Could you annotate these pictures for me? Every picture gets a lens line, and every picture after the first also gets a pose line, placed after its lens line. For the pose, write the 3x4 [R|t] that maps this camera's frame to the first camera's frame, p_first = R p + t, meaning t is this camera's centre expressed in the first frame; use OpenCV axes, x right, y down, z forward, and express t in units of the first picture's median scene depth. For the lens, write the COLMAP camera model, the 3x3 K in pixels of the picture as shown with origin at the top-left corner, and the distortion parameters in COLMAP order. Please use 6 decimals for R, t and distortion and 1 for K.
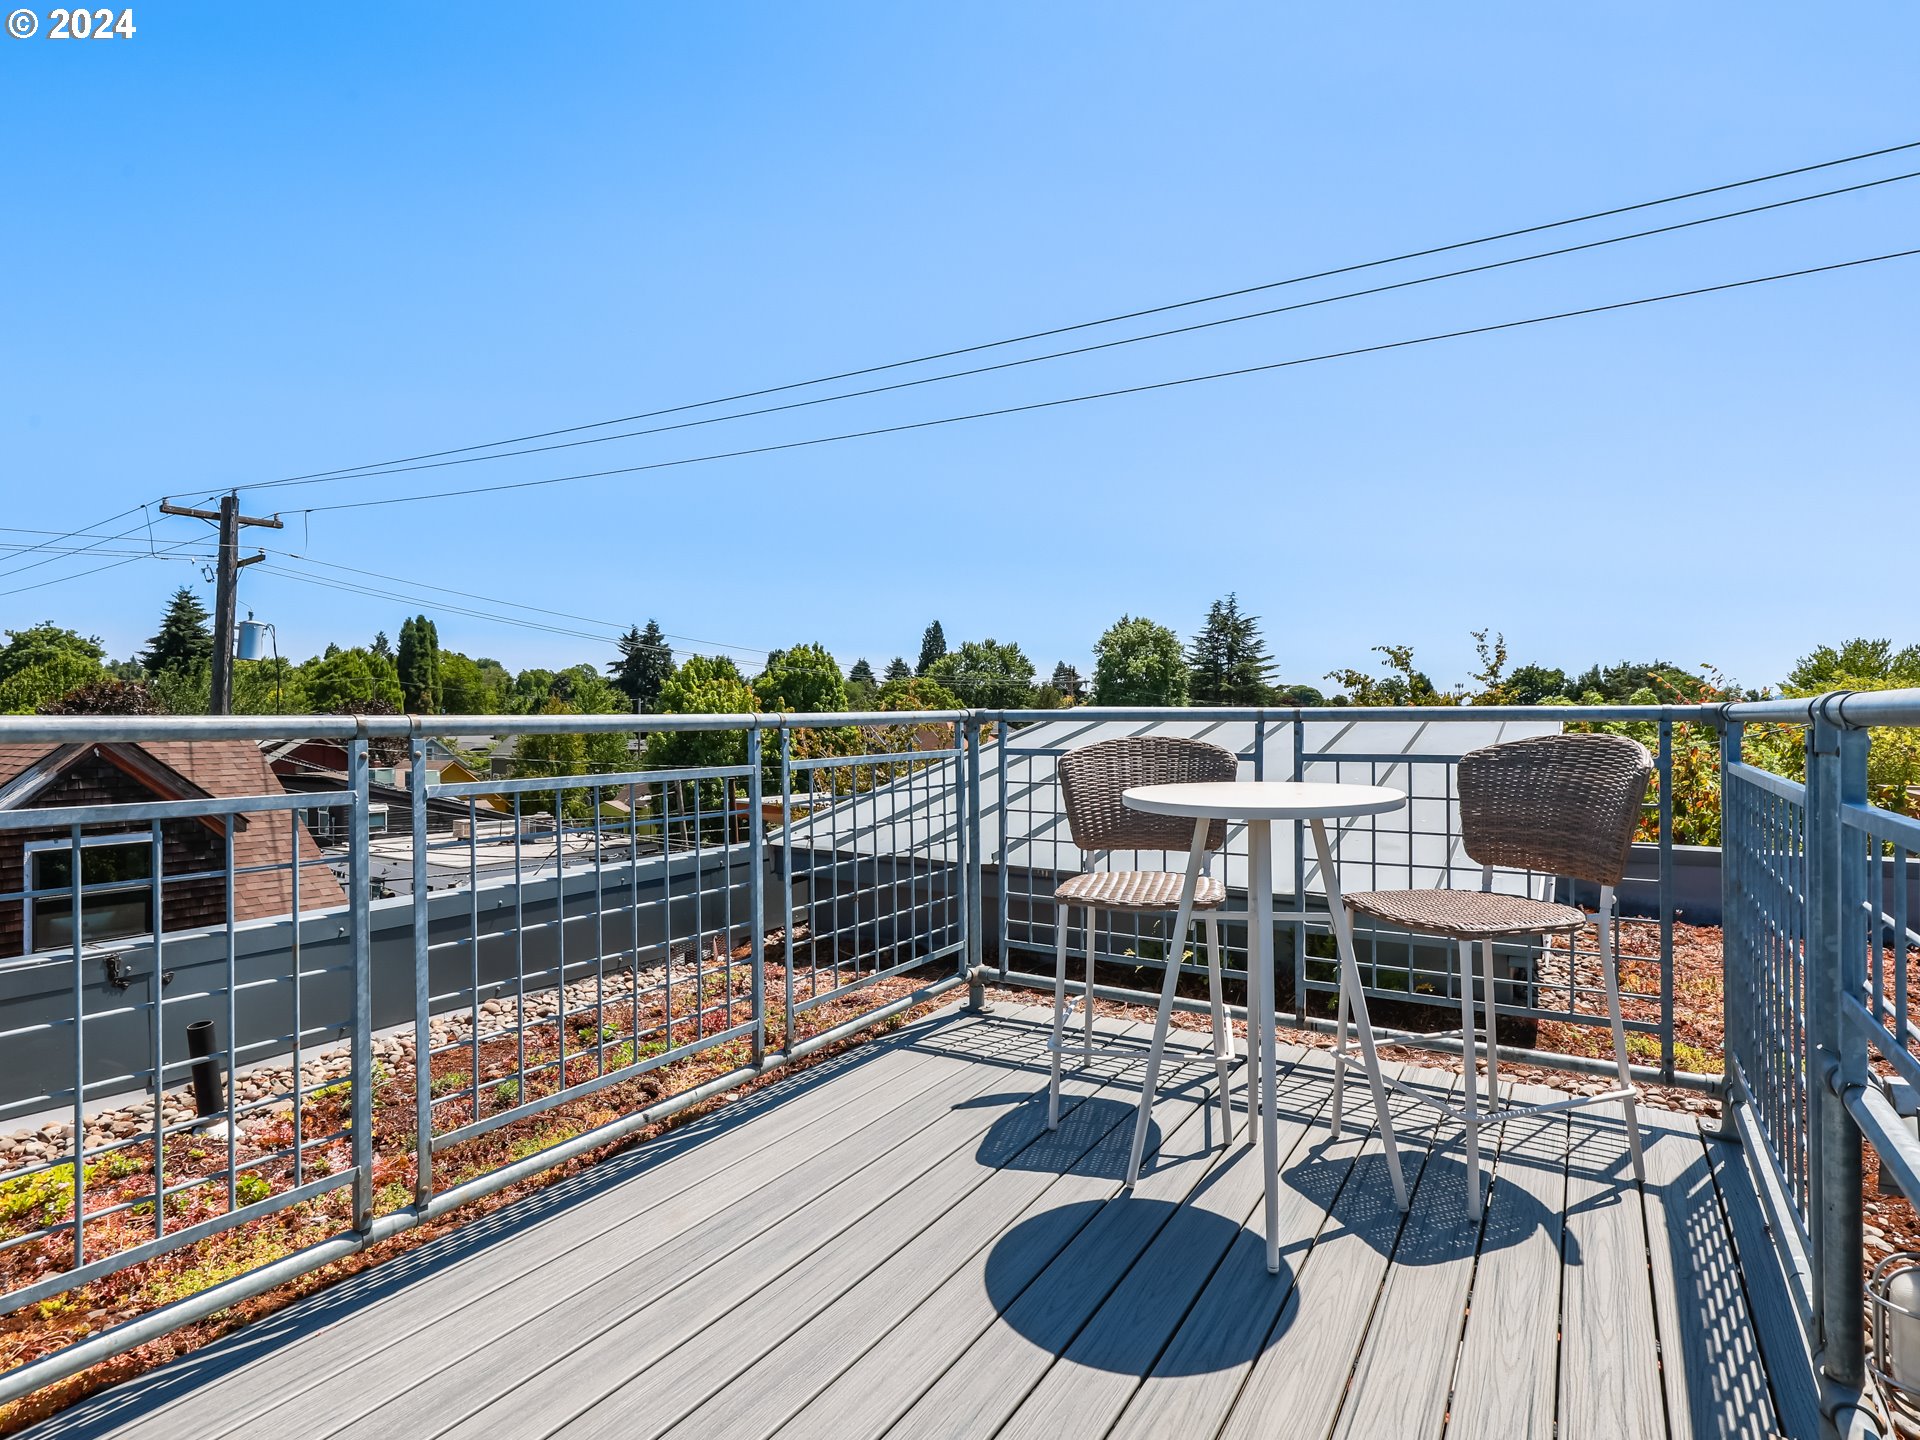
lens RADIAL K [[1000.4, 0, 960.0], [0, 1000.4, 720.0], [0, 0, 1]] dist [-0.009744, 0.001563]
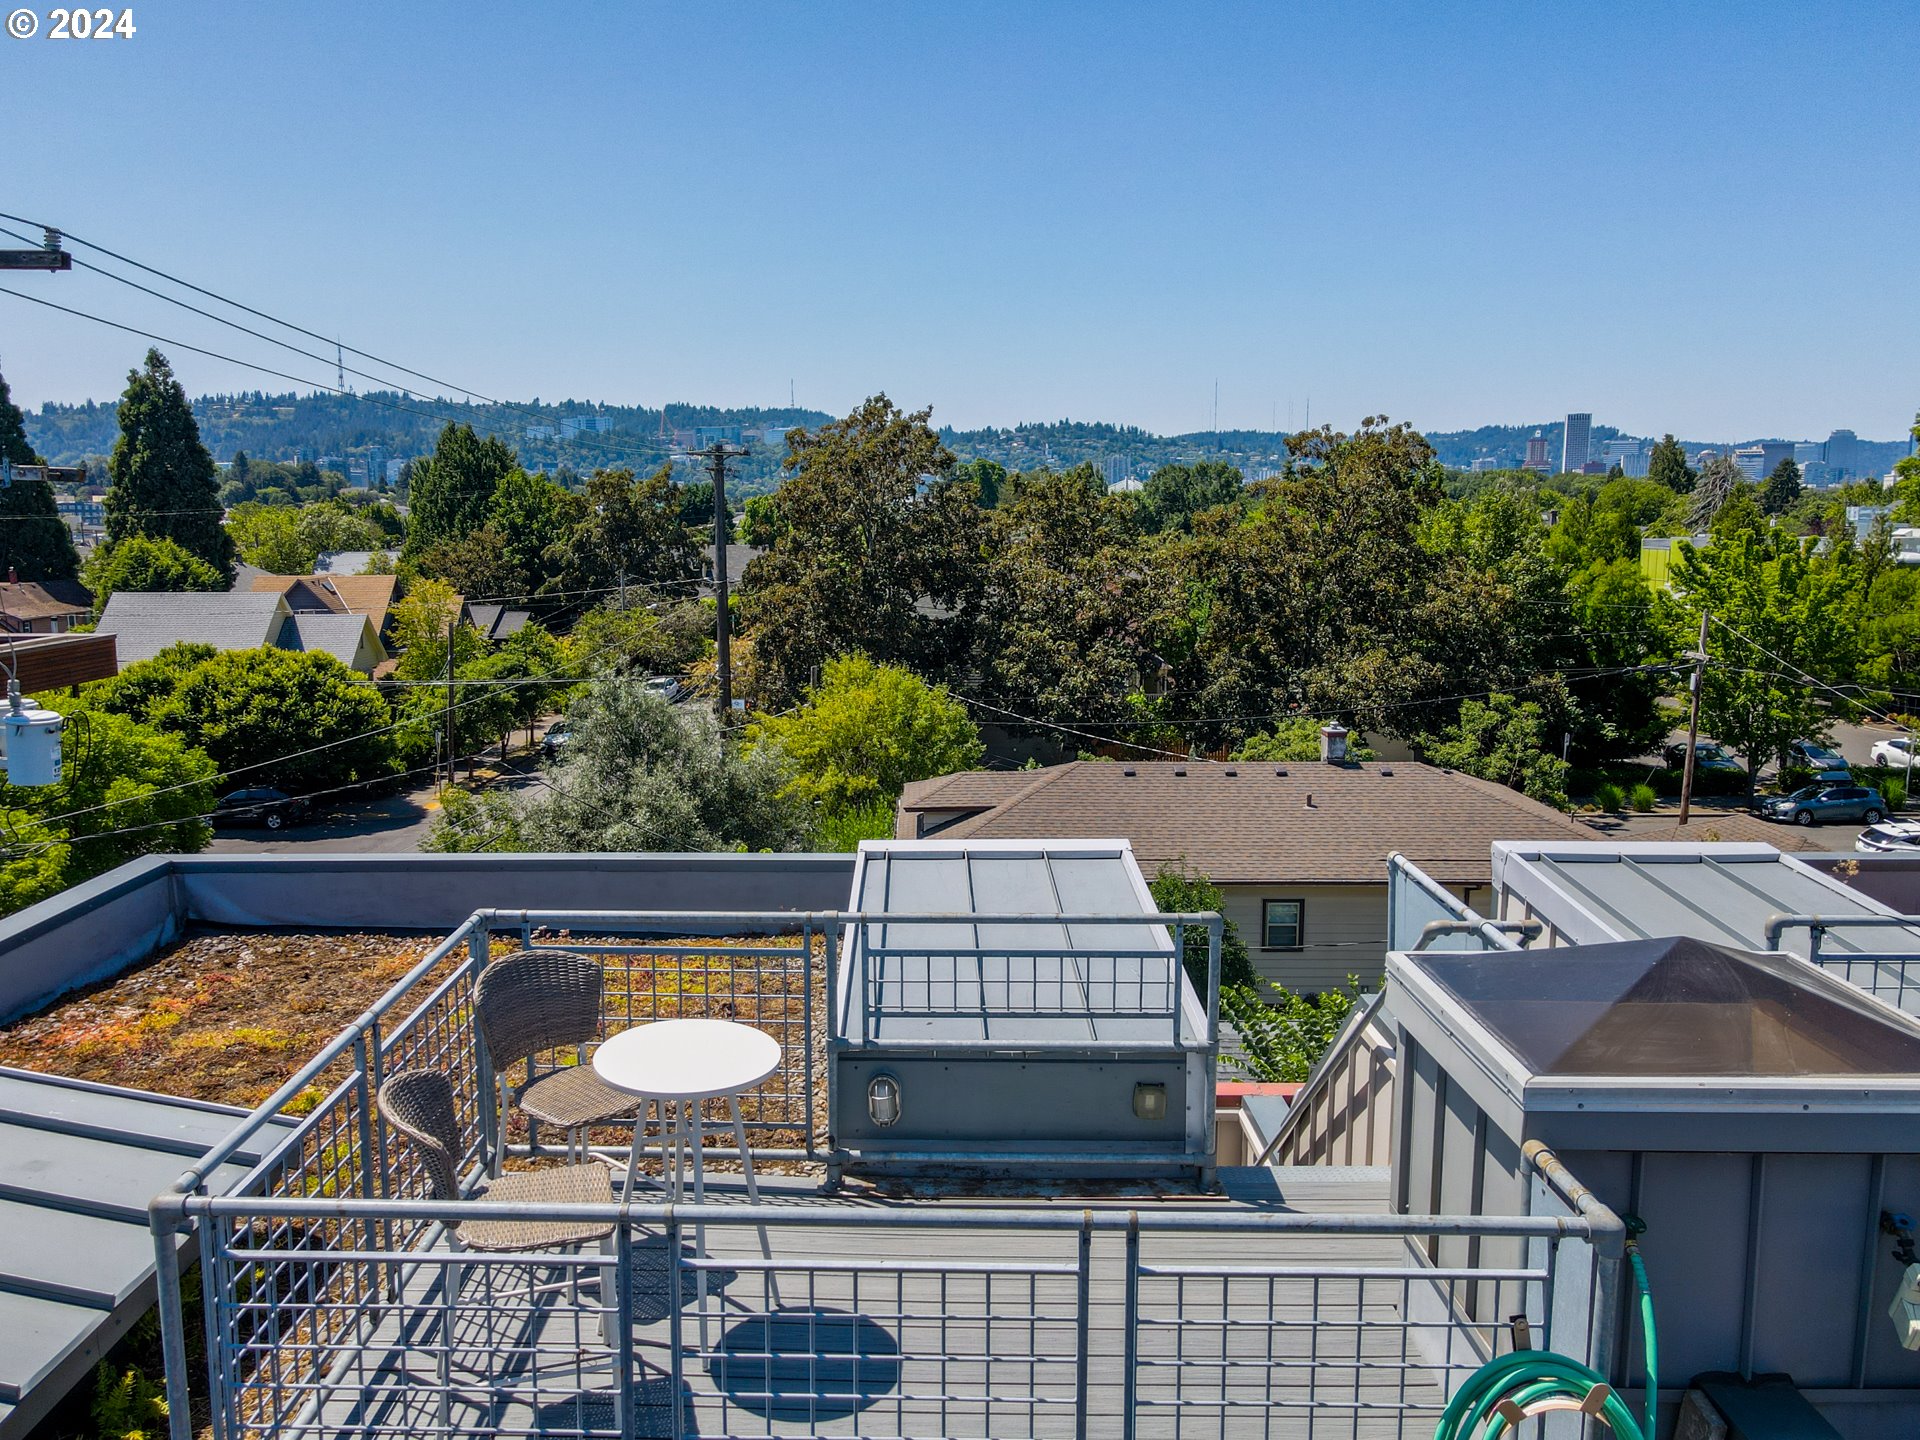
lens RADIAL K [[1443.8, 0, 909.6], [0, 1443.8, 698.3], [0, 0, 1]] dist [0.013107, 0.011555]
pose [[-0.513008, -0.114603, 0.850699, -1.152041], [0.009515, 0.990227, 0.139138, -0.528370], [-0.858331, 0.079473, -0.506904, 1.275198]]
